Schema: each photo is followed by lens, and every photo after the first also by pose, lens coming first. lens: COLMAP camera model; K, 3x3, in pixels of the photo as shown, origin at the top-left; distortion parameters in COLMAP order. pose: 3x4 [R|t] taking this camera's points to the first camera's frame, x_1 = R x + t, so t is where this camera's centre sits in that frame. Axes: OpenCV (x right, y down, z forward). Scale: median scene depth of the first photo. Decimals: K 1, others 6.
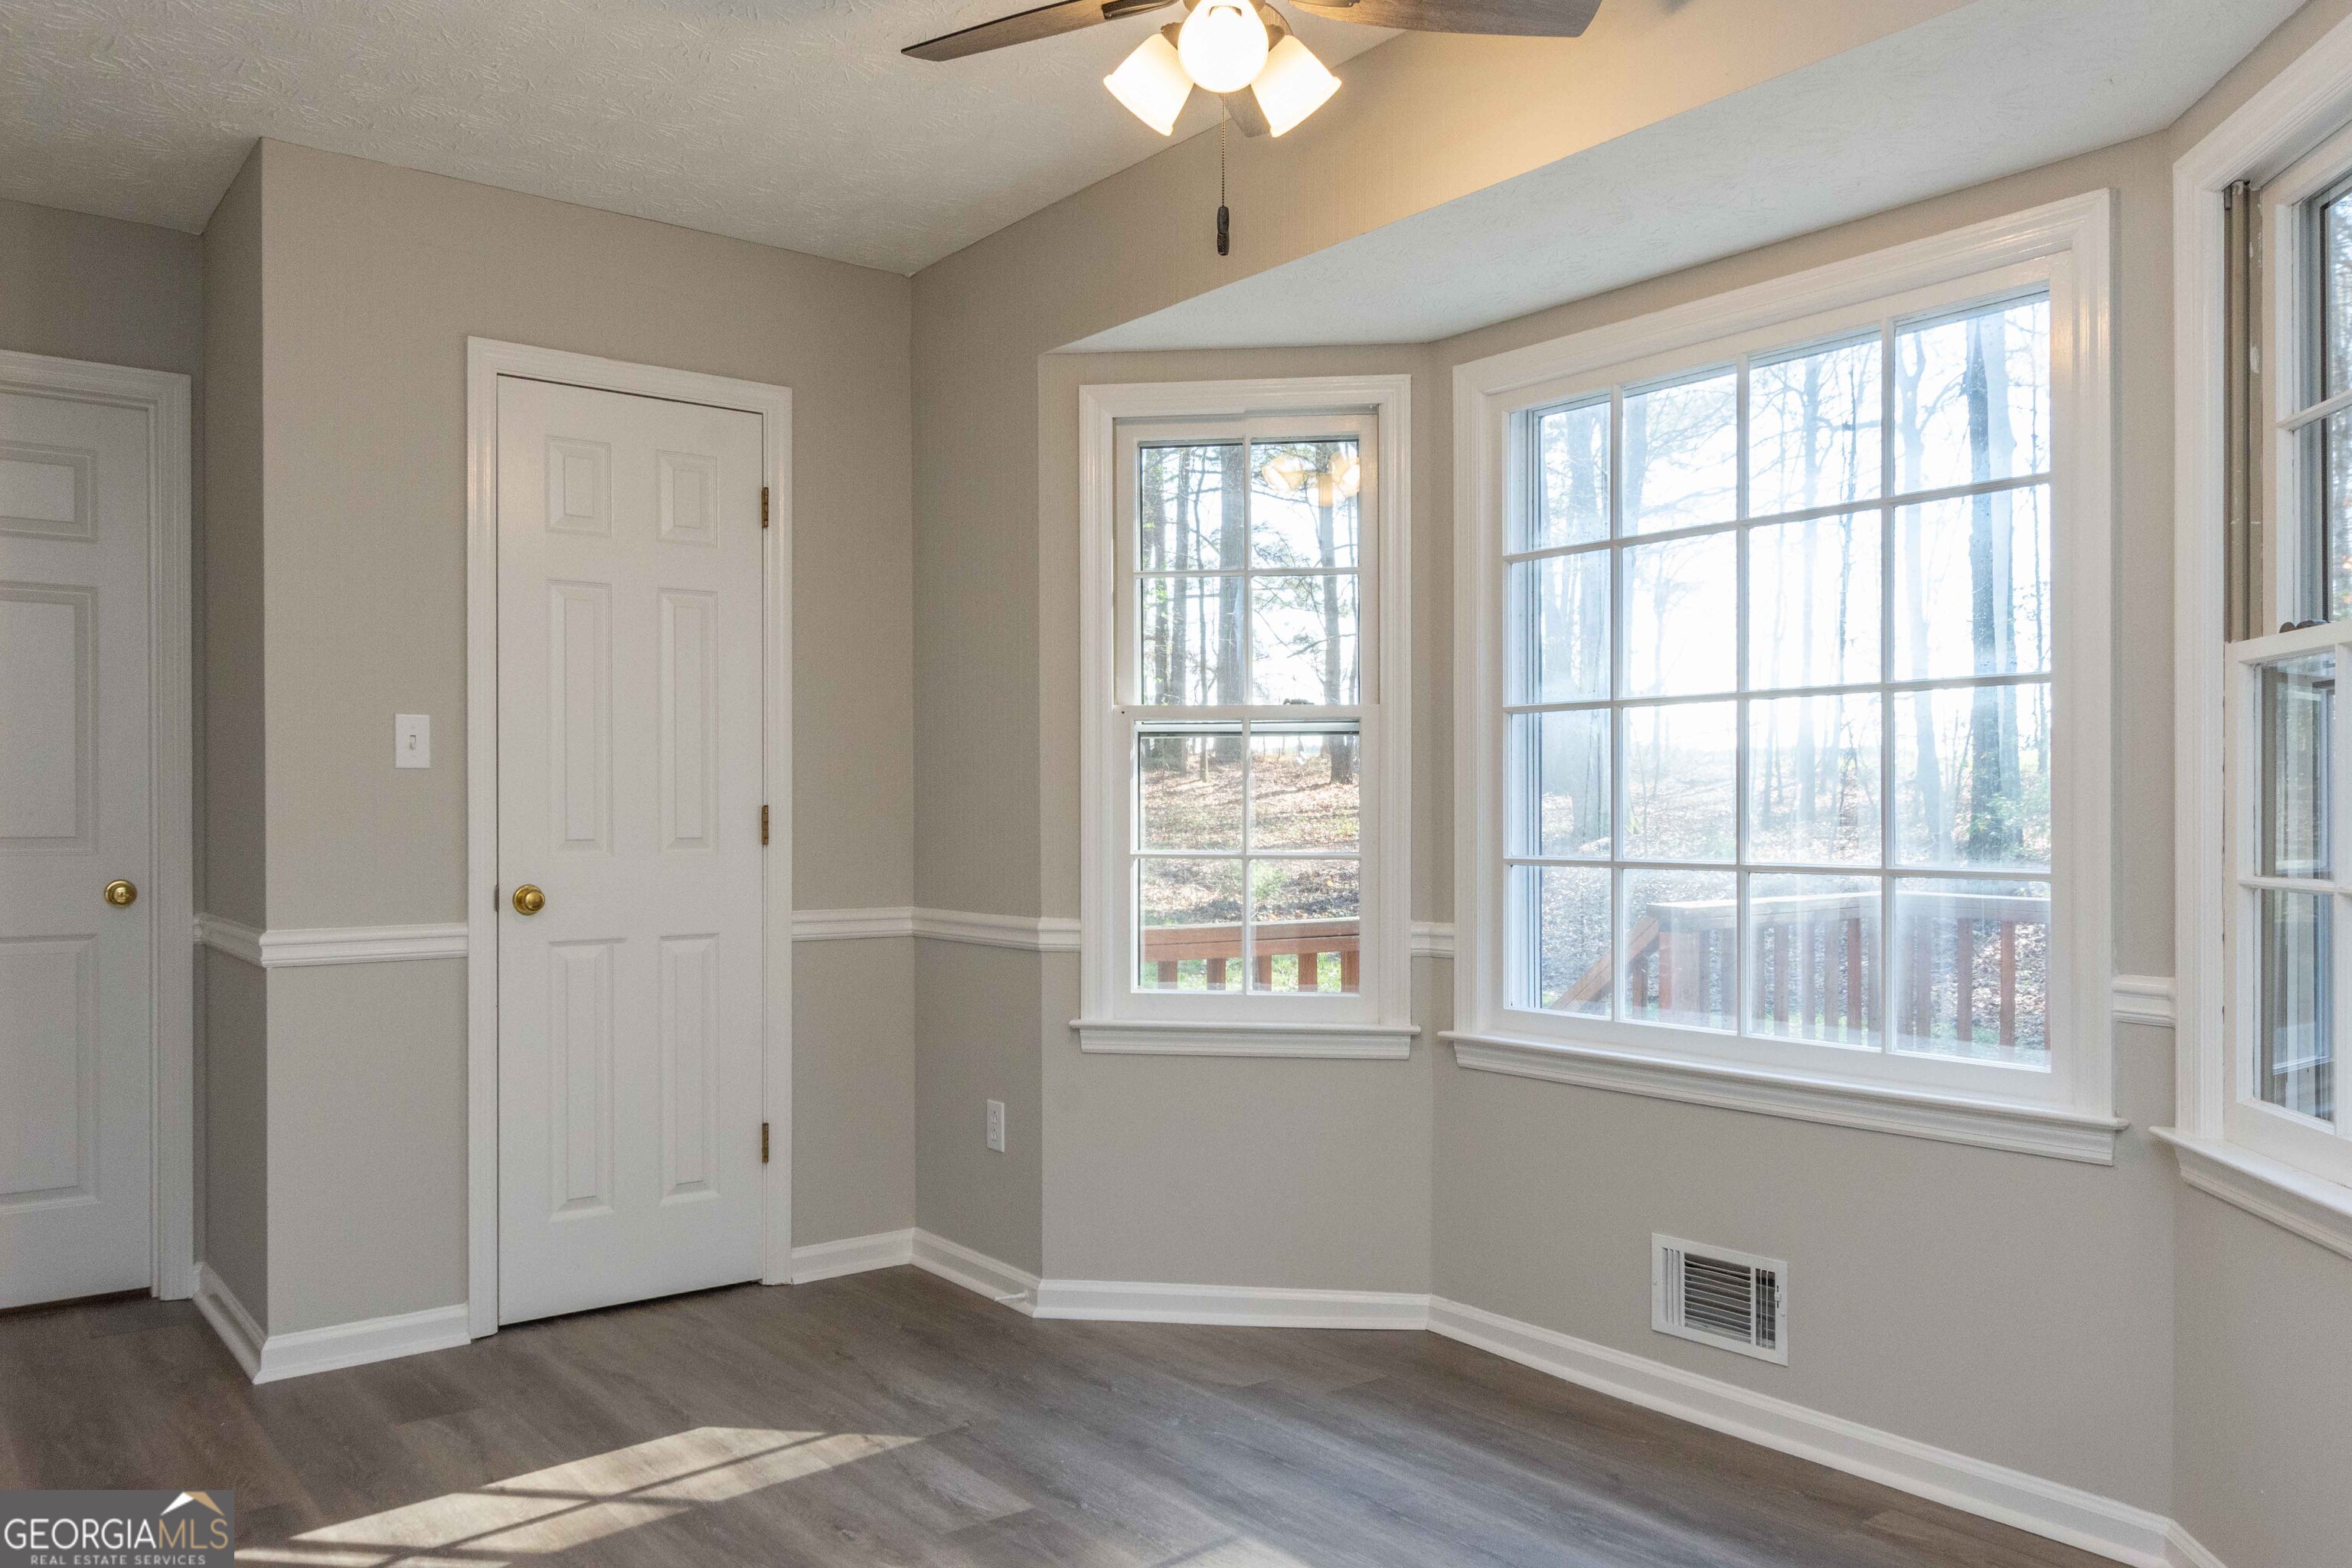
lens RADIAL K [[1650.3, 0, 1152.1], [0, 1650.3, 819.6], [0, 0, 1]] dist [-0.007323, 0.001411]
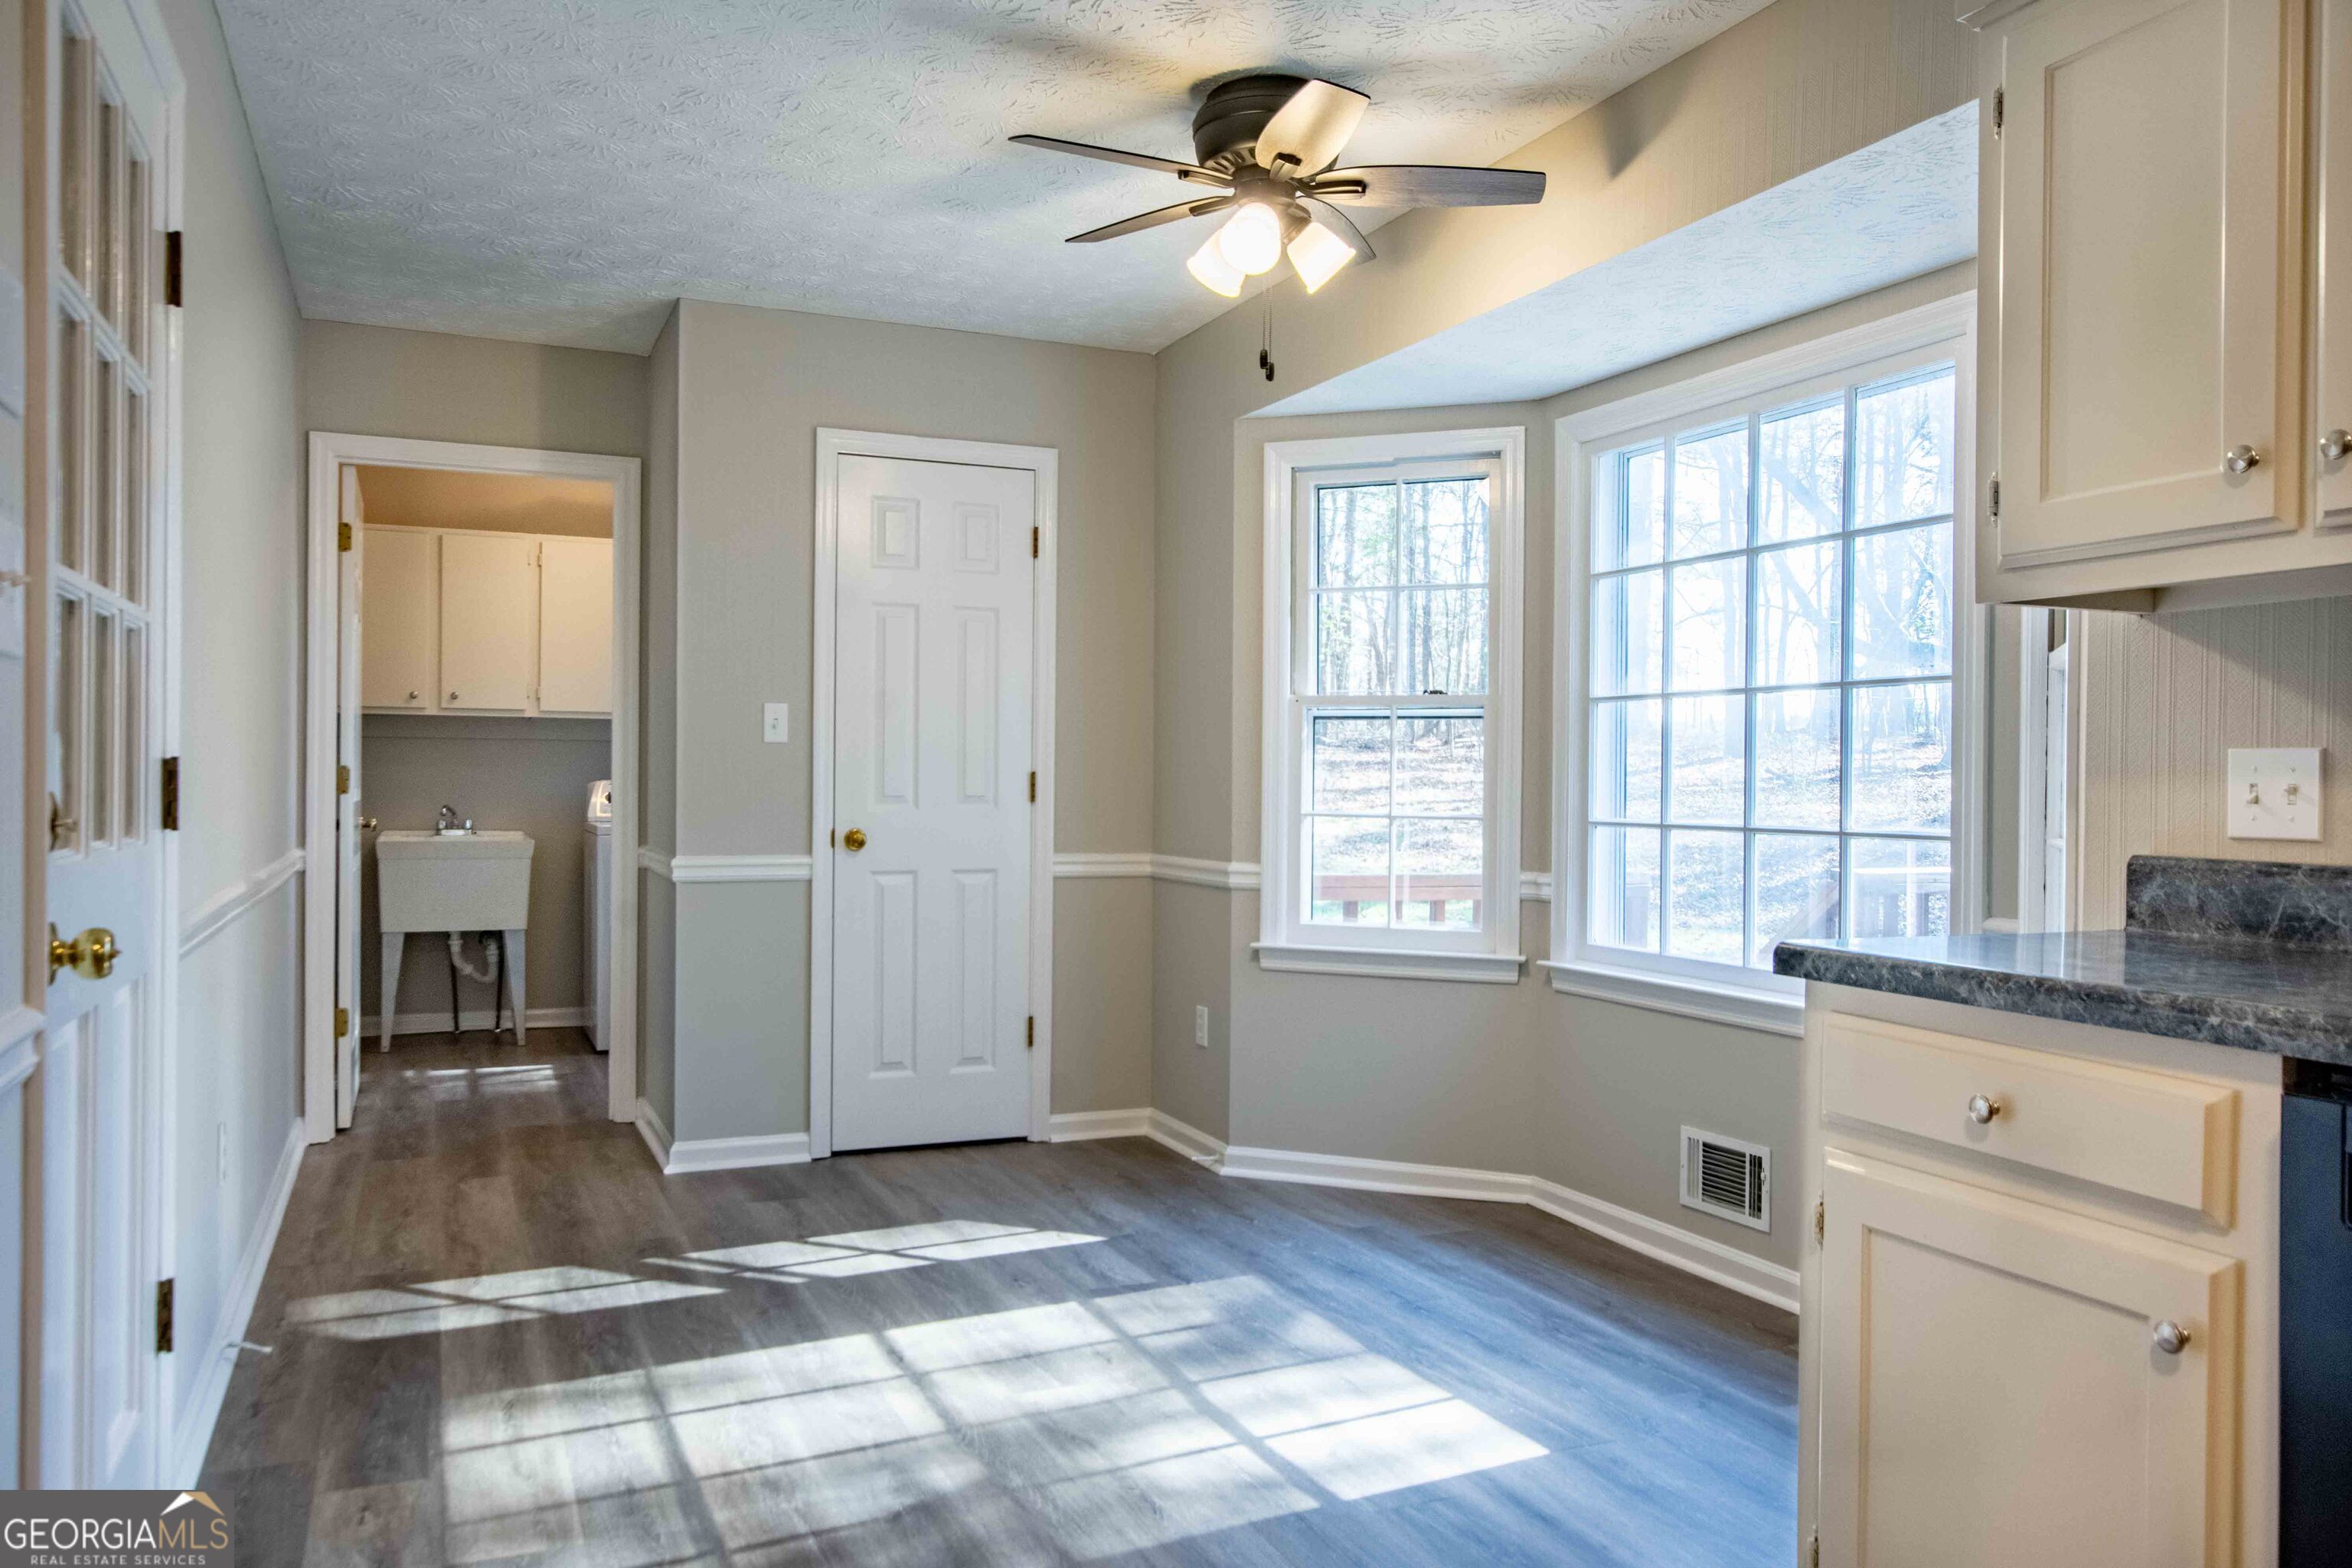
lens RADIAL K [[1650.3, 0, 1184.4], [0, 1650.3, 791.9], [0, 0, 1]] dist [-0.007323, 0.001411]
pose [[0.970664, 0.011918, -0.240145, 0.214431], [-0.011596, 0.999929, 0.002750, 0.002249], [0.240161, 0.000115, 0.970733, -0.258915]]
